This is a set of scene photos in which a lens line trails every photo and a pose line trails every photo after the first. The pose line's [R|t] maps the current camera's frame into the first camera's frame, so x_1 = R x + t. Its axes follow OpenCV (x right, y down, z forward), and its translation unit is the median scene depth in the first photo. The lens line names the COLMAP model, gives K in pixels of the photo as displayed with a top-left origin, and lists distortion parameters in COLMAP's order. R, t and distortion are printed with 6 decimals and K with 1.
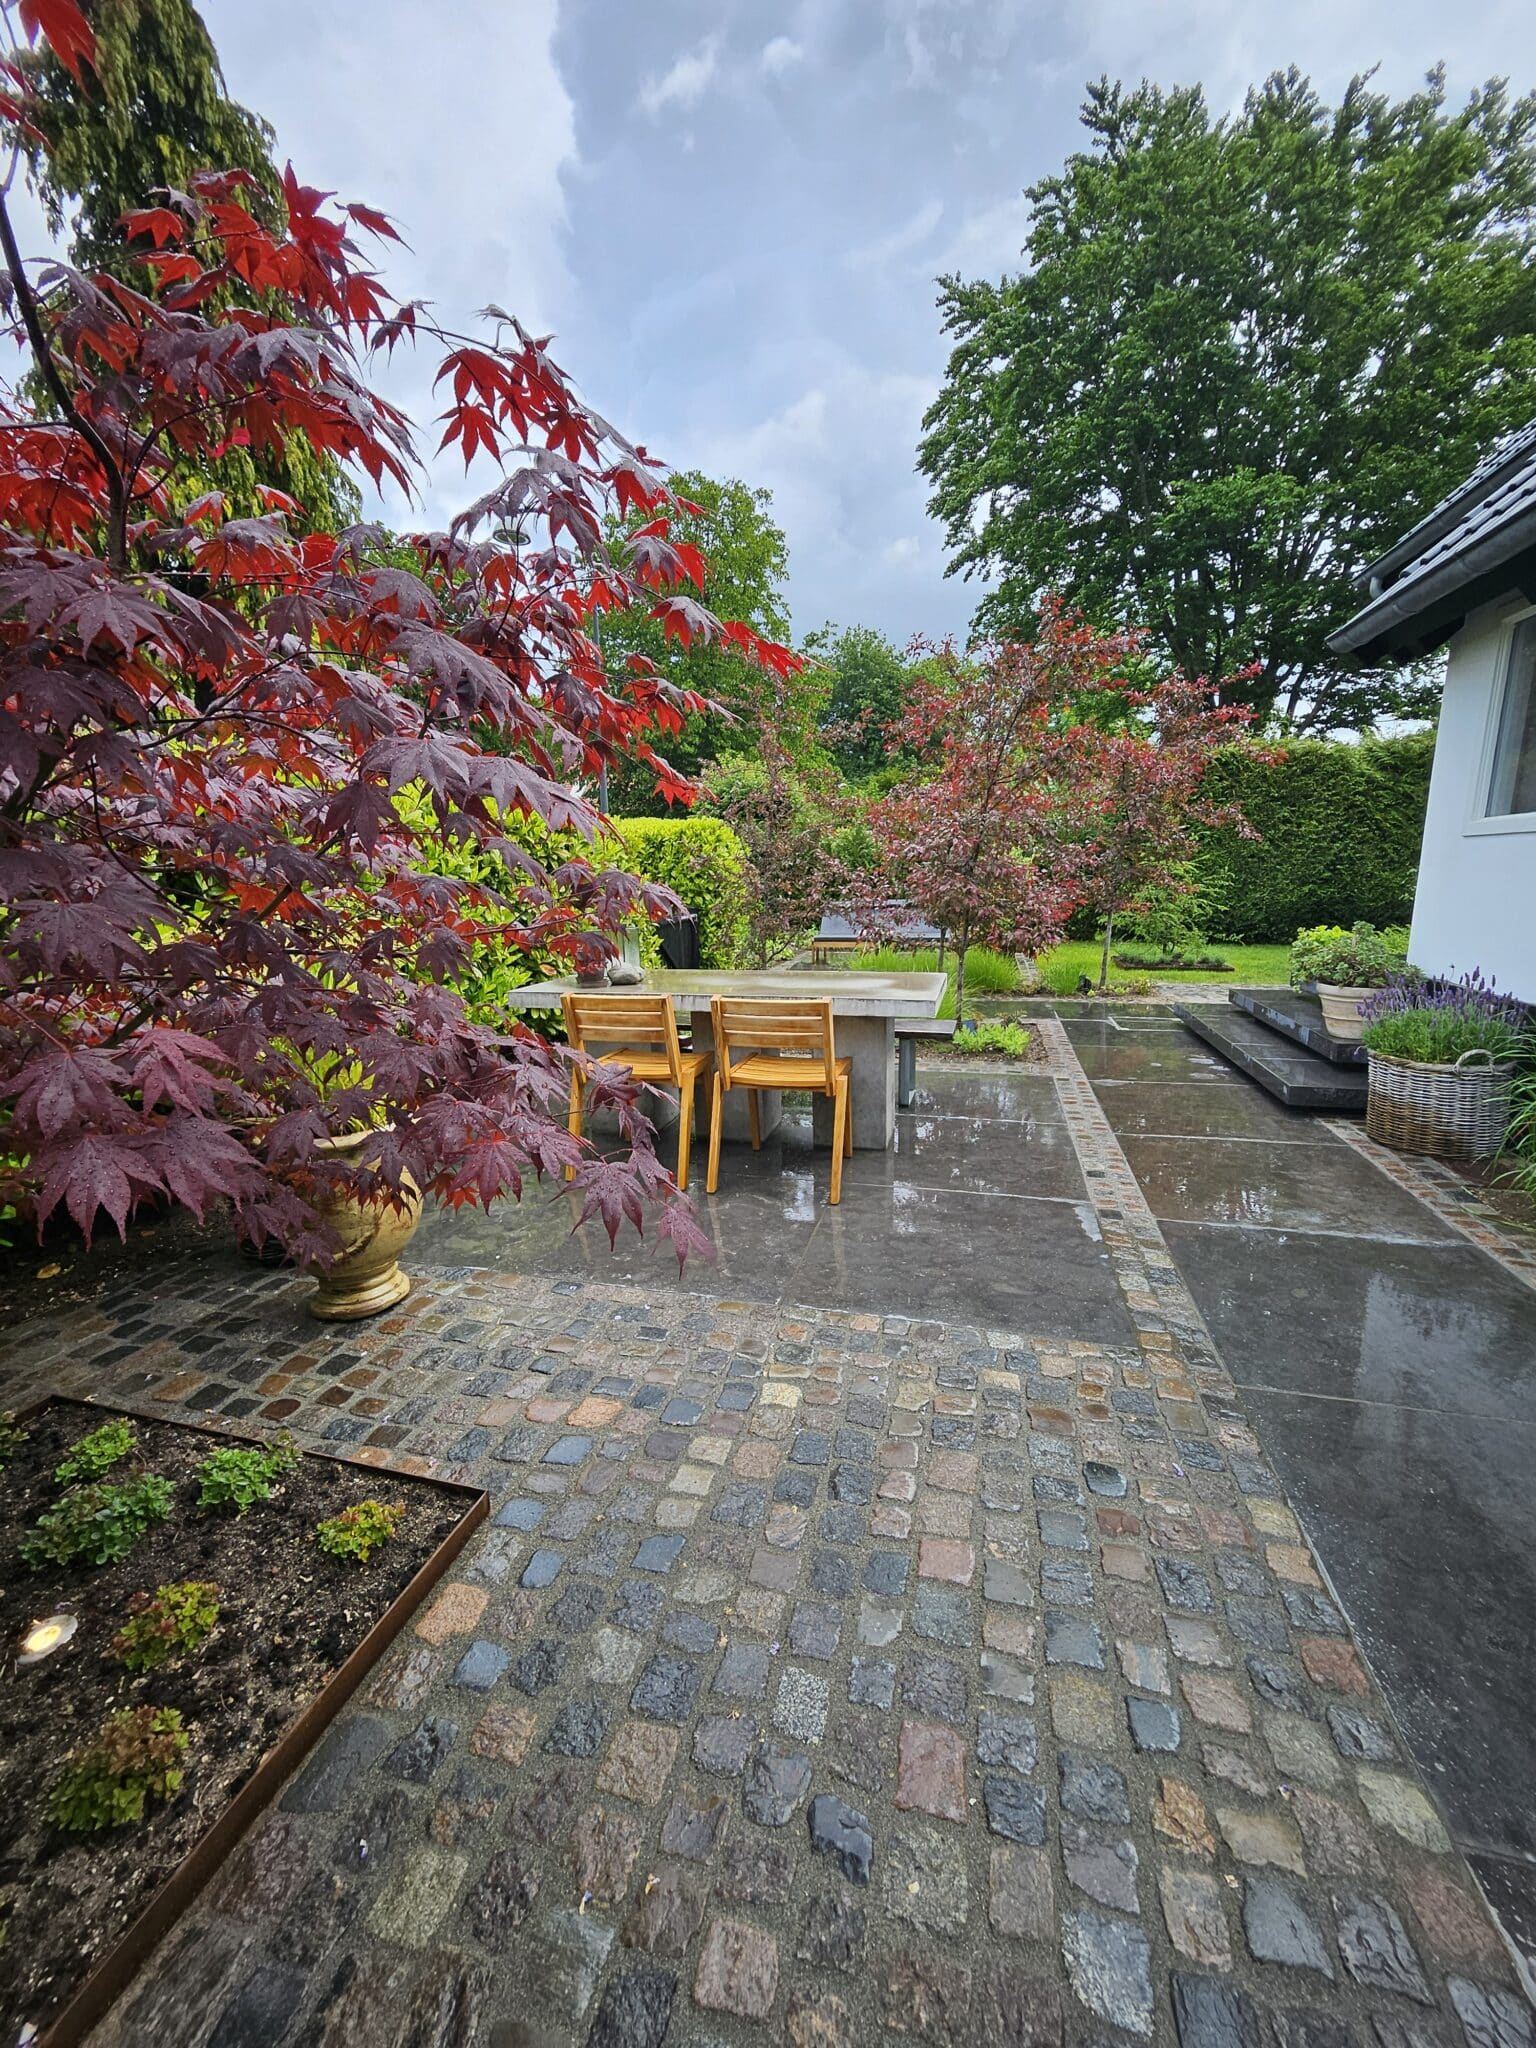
lens RADIAL K [[810.1, 0, 758.7], [0, 810.1, 1015.0], [0, 0, 1]] dist [0.006599, -0.002260]
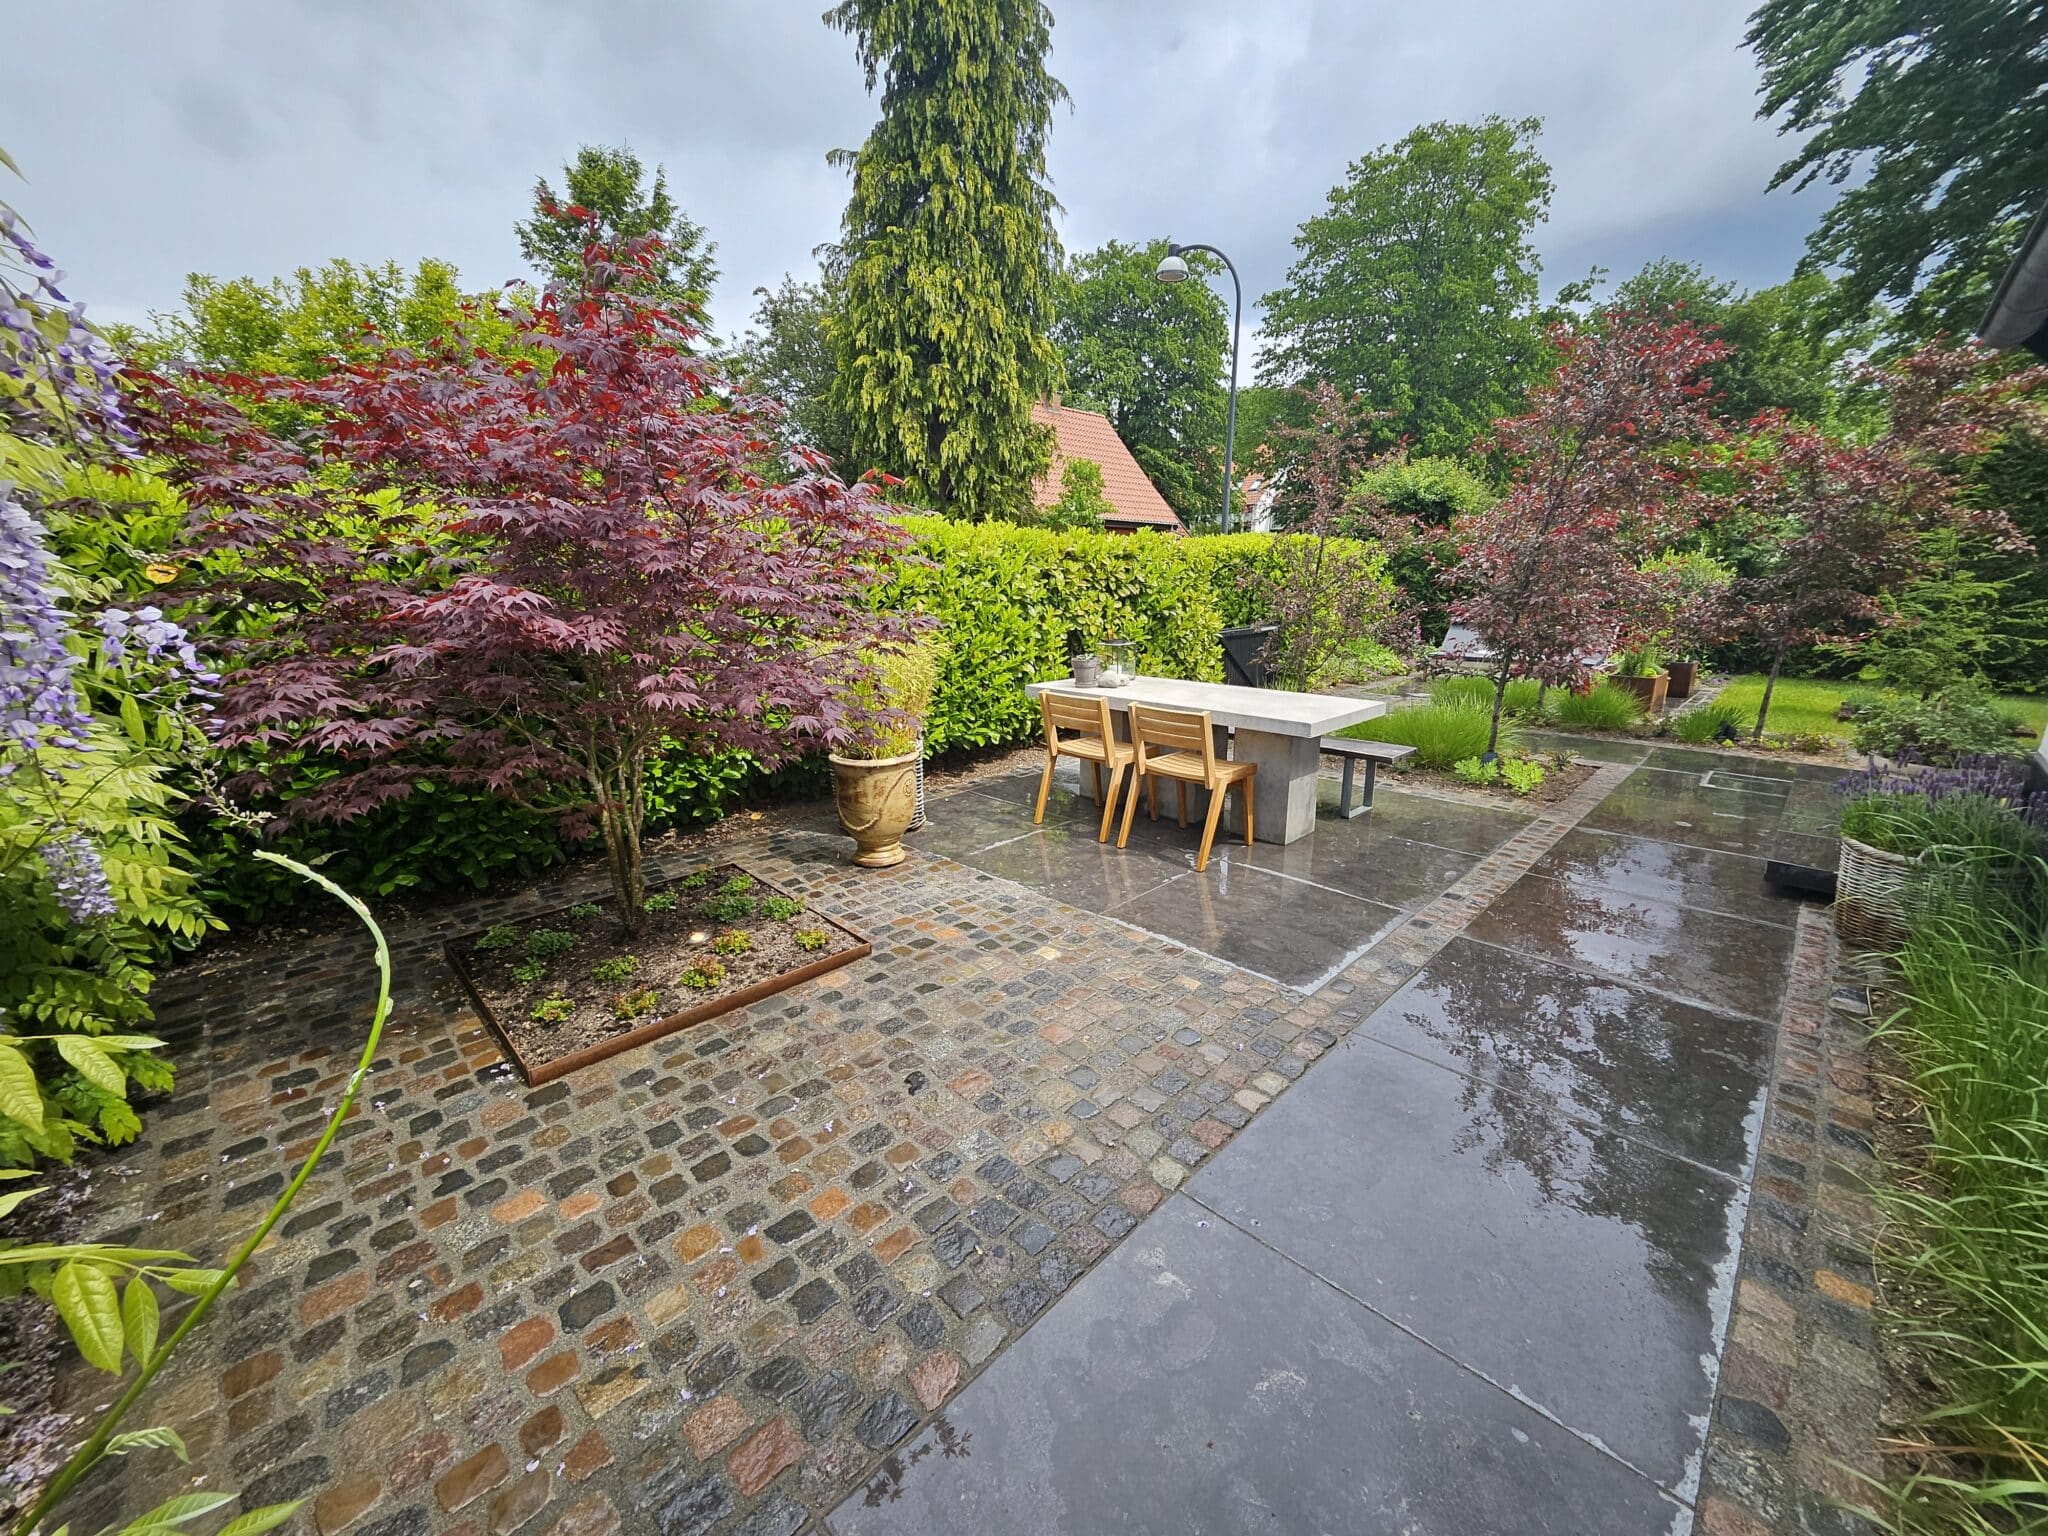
lens RADIAL K [[810.1, 0, 1015.4], [0, 810.1, 768.9], [0, 0, 1]] dist [0.006599, -0.002260]
pose [[0.861479, 0.133265, -0.489995, 0.312907], [-0.097245, 0.990385, 0.098387, -0.019158], [0.498395, -0.037108, 0.866155, -0.180286]]
